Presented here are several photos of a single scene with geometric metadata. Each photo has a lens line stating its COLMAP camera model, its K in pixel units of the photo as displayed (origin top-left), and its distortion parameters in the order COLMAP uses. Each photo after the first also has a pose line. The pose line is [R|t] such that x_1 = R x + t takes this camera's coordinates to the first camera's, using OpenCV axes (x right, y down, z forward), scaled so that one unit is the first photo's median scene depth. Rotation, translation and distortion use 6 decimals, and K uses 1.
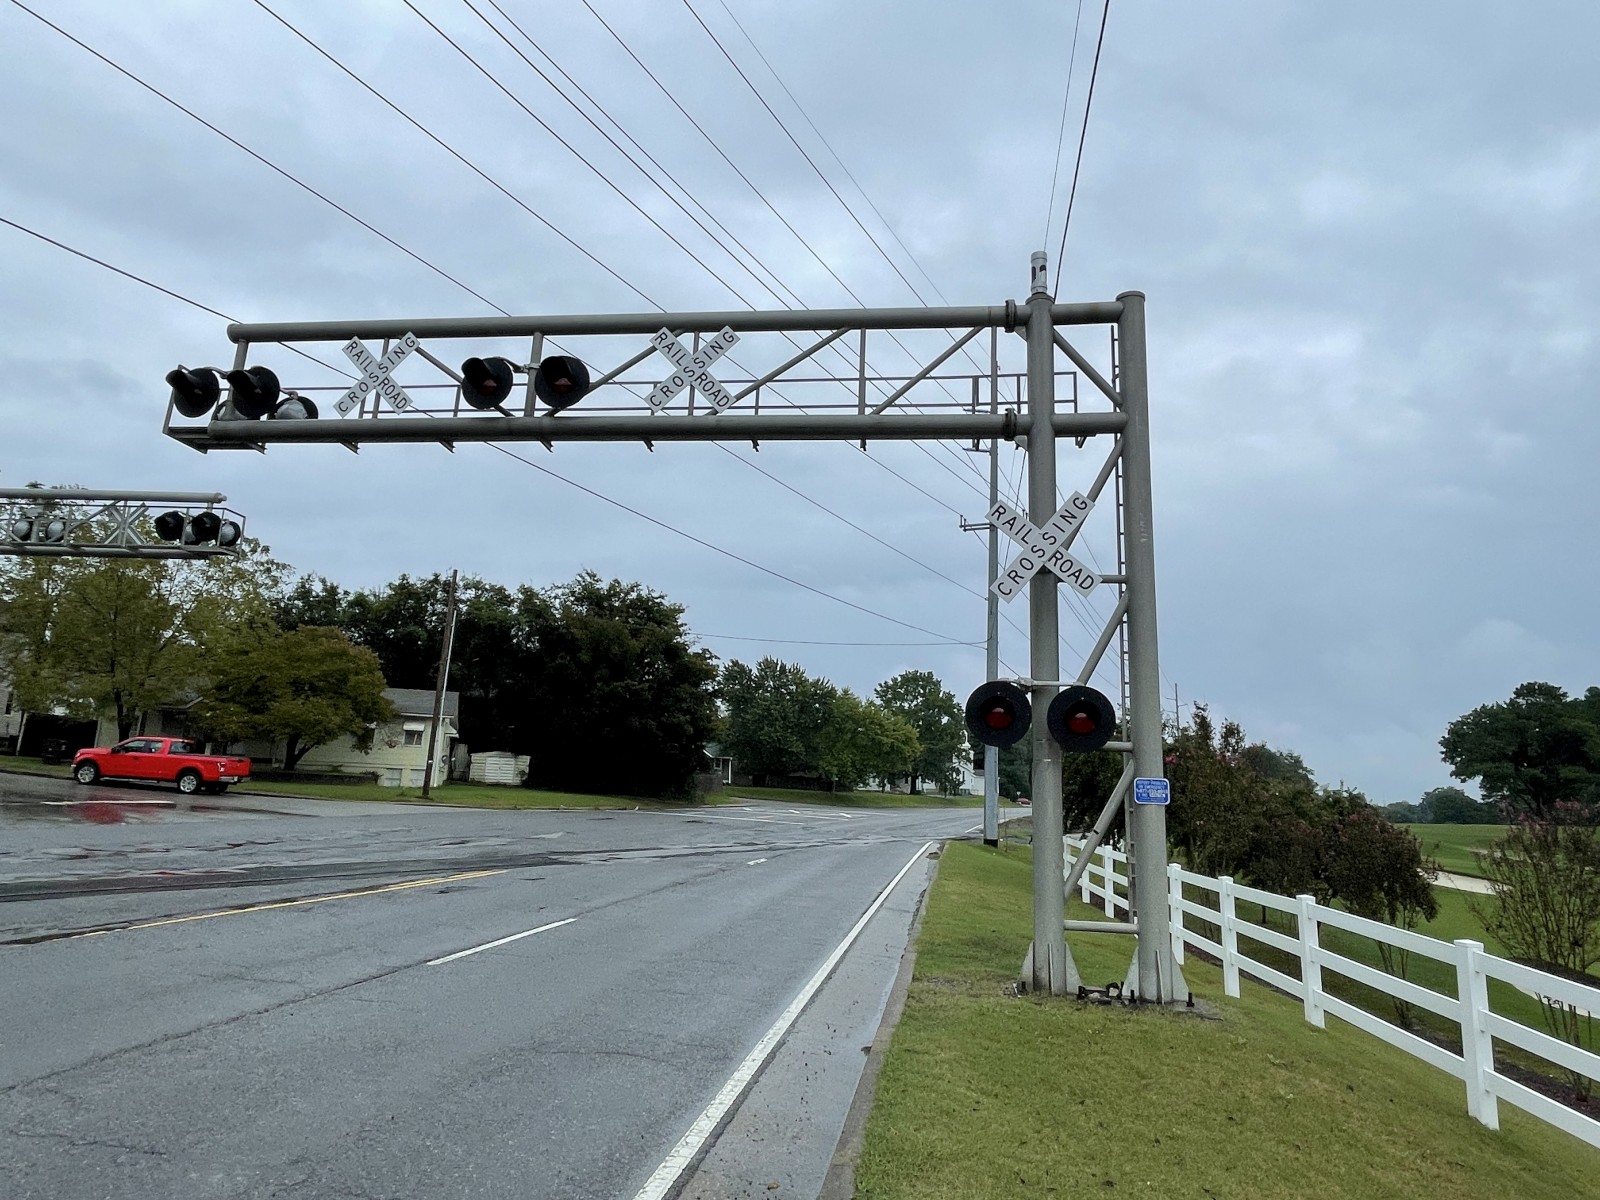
lens RADIAL K [[908.4, 0, 802.3], [0, 908.4, 602.3], [0, 0, 1]] dist [-0.033885, 0.006221]
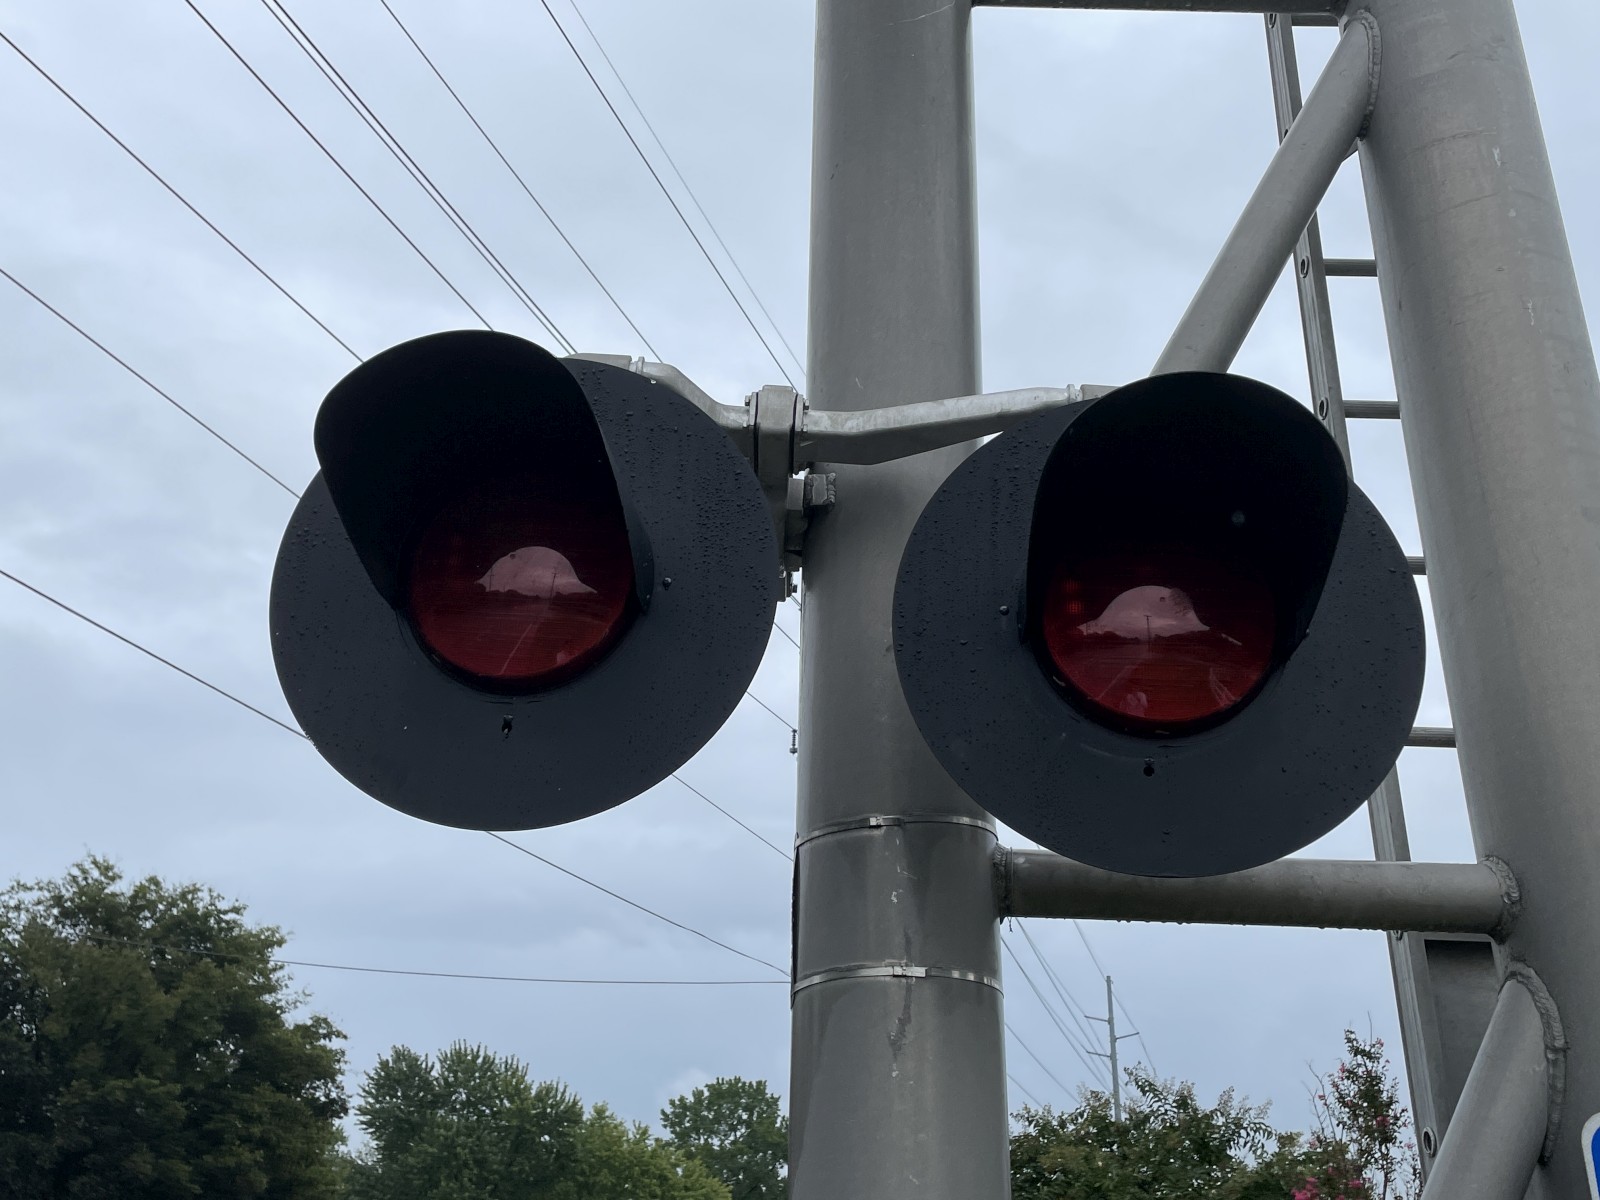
lens RADIAL K [[1573.1, 0, 799.2], [0, 1573.1, 596.9], [0, 0, 1]] dist [0.026360, 0.000000]
pose [[0.986019, 0.058232, 0.156126, 0.180837], [-0.023178, 0.975772, -0.217558, 0.138199], [-0.165012, 0.210897, 0.963480, 0.645717]]
